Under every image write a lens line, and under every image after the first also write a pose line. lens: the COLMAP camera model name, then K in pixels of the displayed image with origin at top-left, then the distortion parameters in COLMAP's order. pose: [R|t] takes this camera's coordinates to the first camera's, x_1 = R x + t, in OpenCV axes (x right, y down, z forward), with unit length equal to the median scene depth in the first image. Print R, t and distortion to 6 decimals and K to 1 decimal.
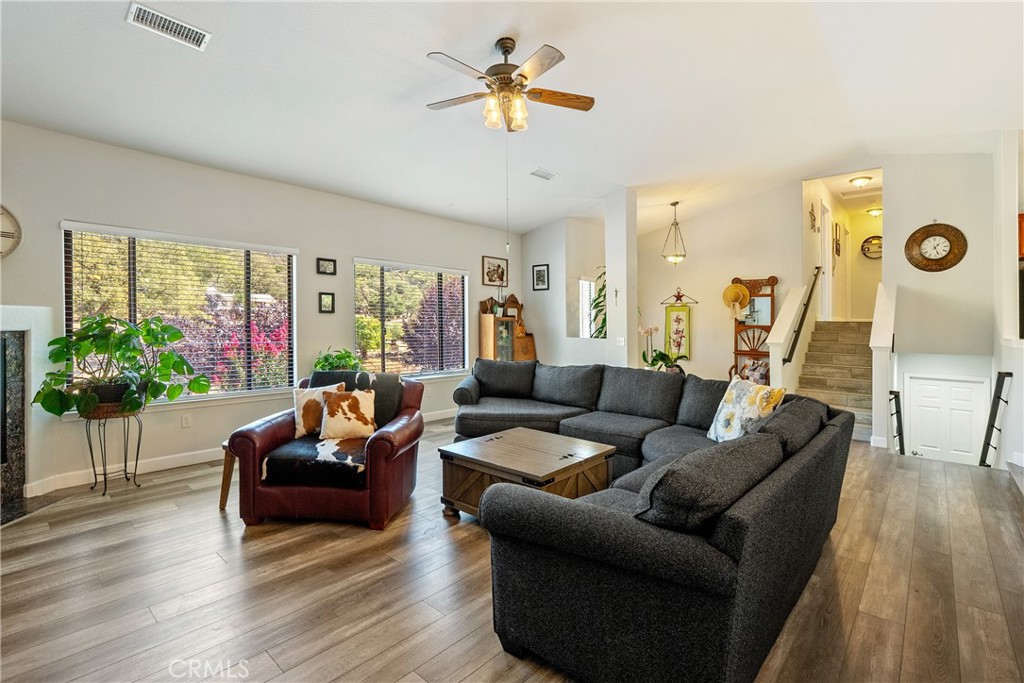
lens RADIAL K [[485.0, 0, 536.3], [0, 485.0, 305.6], [0, 0, 1]] dist [-0.003498, -0.000072]
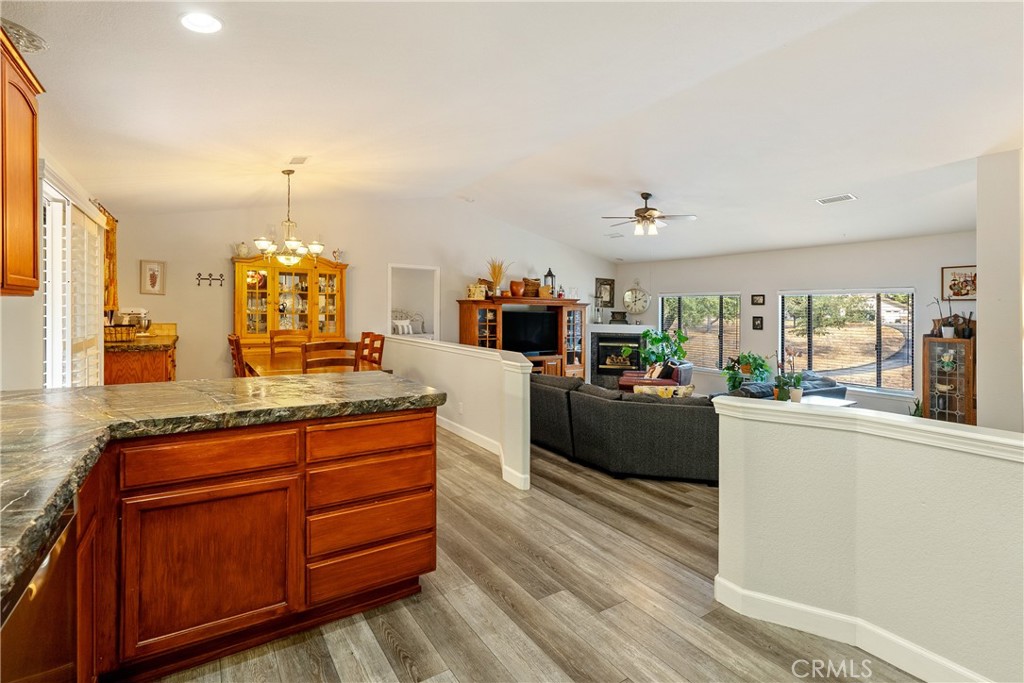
lens RADIAL K [[473.0, 0, 515.2], [0, 473.0, 312.2], [0, 0, 1]] dist [-0.003550, -0.000031]
pose [[-0.284577, -0.015314, -0.958531, 0.902471], [0.013008, 0.999719, -0.019835, -0.014462], [0.958565, -0.018113, -0.284297, 0.483563]]
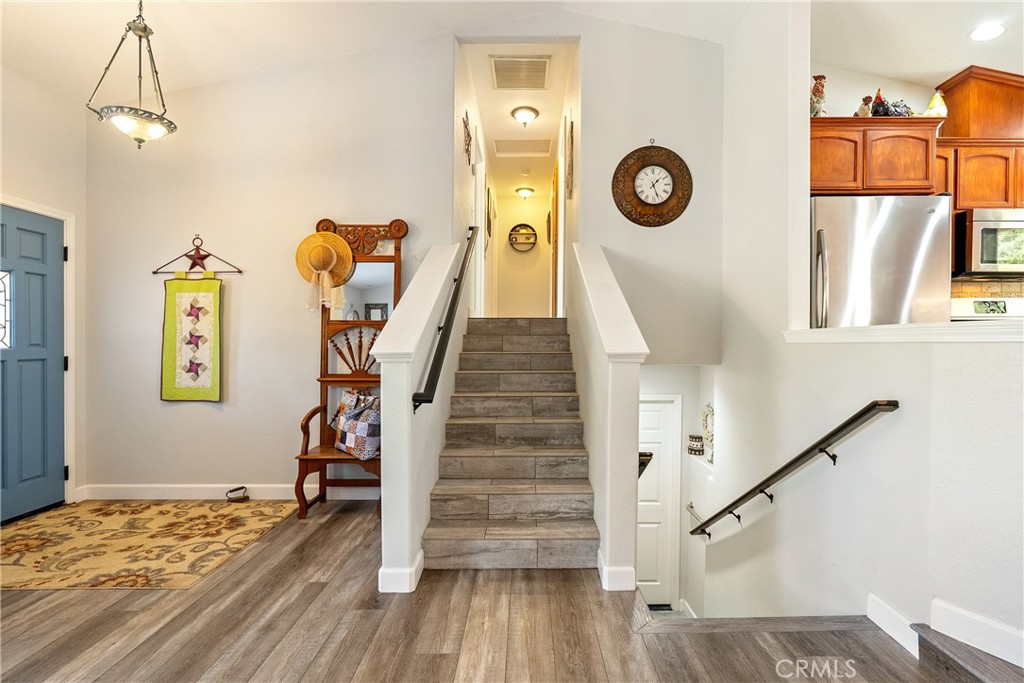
lens RADIAL K [[479.8, 0, 532.5], [0, 479.8, 354.4], [0, 0, 1]] dist [-0.007266, 0.000680]
pose [[0.767803, -0.028034, 0.640072, 0.286312], [-0.012201, 0.998221, 0.058356, 0.045685], [-0.640570, -0.052615, 0.766095, 0.547754]]
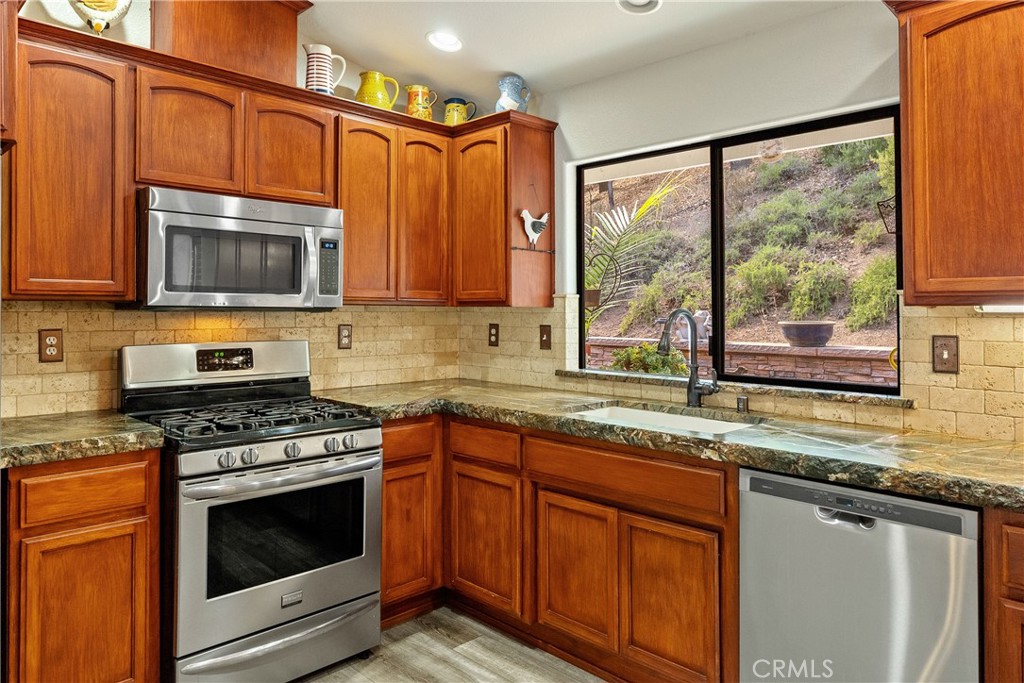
lens RADIAL K [[662.9, 0, 507.3], [0, 662.9, 321.6], [0, 0, 1]] dist [0.000120, 0.000621]
pose [[0.097109, -0.028208, 0.994874, 0.574160], [-0.035453, 0.998866, 0.031782, -0.020185], [-0.994642, -0.038358, 0.095999, 0.424139]]
